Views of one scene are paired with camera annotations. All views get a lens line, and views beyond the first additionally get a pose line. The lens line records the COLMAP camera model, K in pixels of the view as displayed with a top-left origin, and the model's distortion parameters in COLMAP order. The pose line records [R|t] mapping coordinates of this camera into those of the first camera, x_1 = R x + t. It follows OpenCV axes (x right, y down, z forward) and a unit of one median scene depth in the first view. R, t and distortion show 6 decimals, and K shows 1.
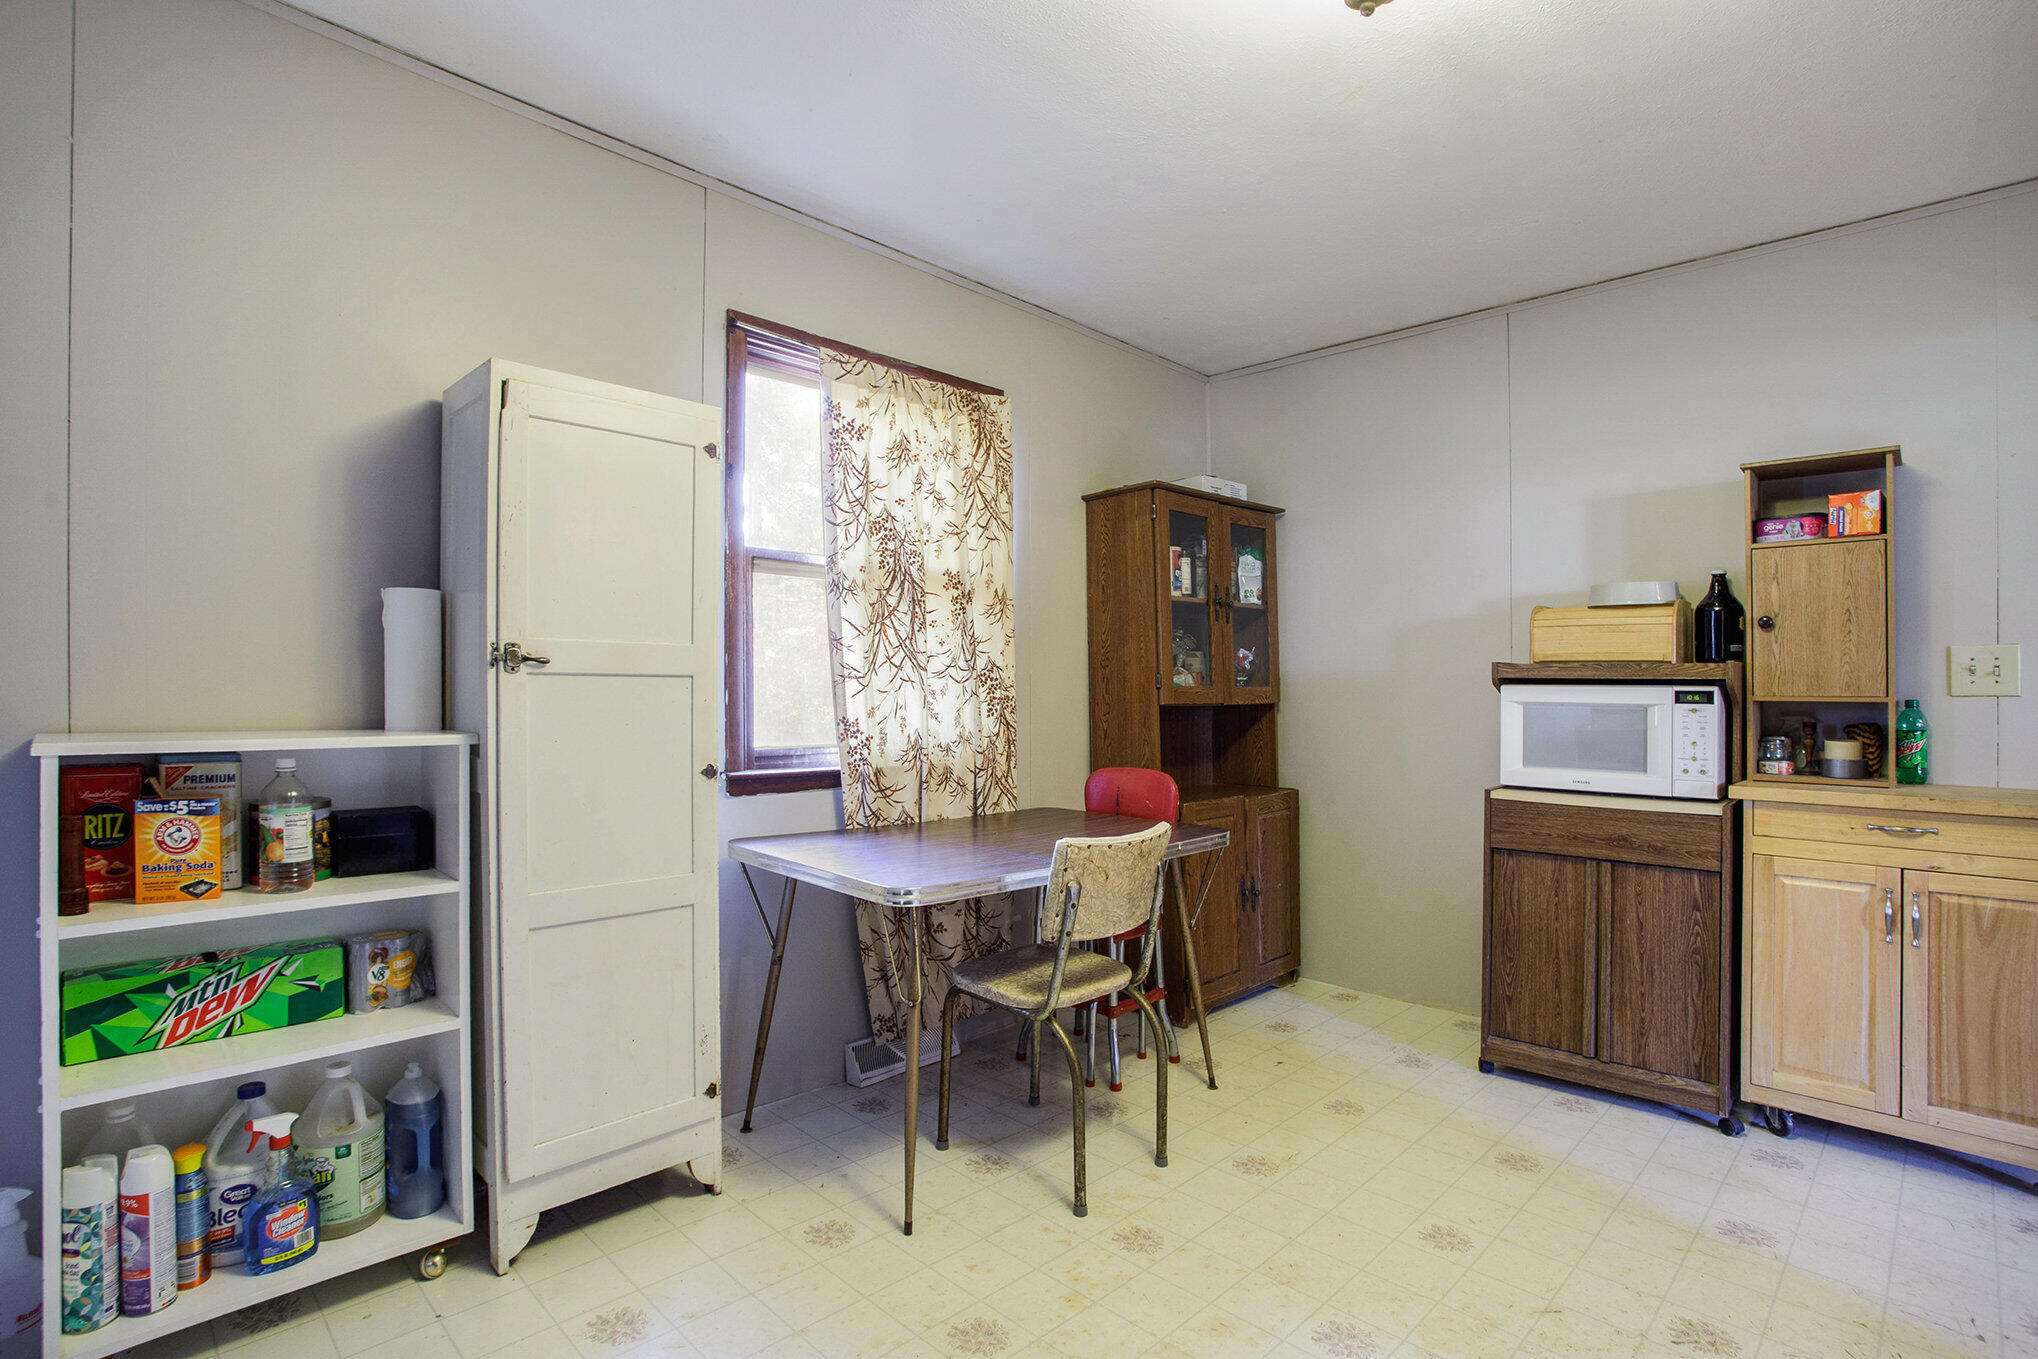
lens RADIAL K [[984.9, 0, 991.4], [0, 984.9, 679.6], [0, 0, 1]] dist [-0.064415, 0.020917]
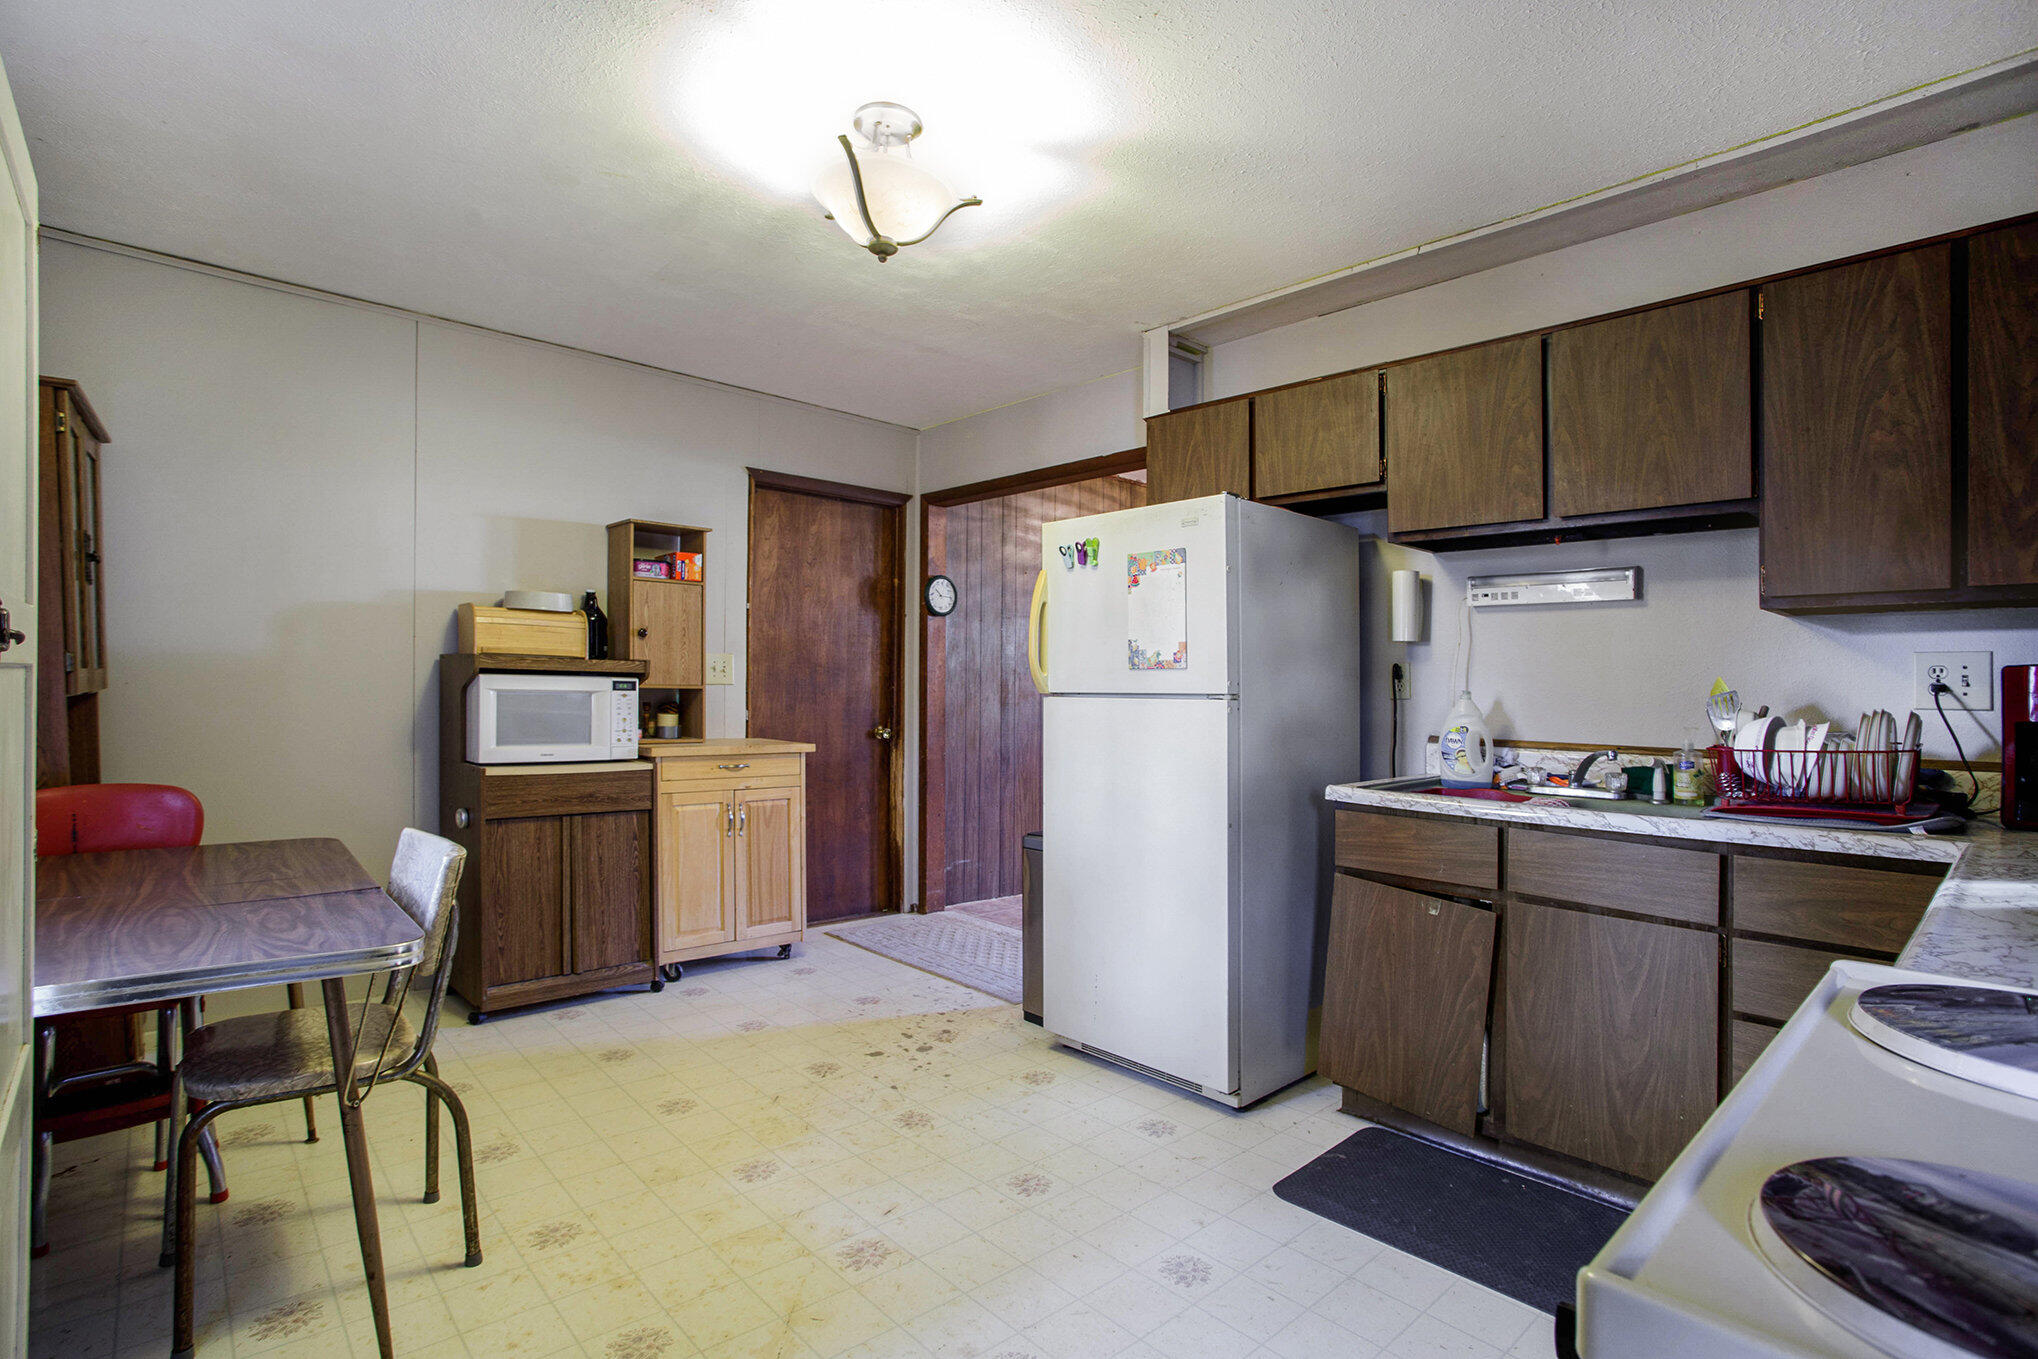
lens RADIAL K [[984.9, 0, 991.4], [0, 984.9, 679.6], [0, 0, 1]] dist [-0.064415, 0.020917]
pose [[0.065133, 0.006165, 0.997858, -0.628981], [-0.022909, 0.999727, -0.004681, 0.004671], [-0.997614, -0.022555, 0.065257, 0.395022]]
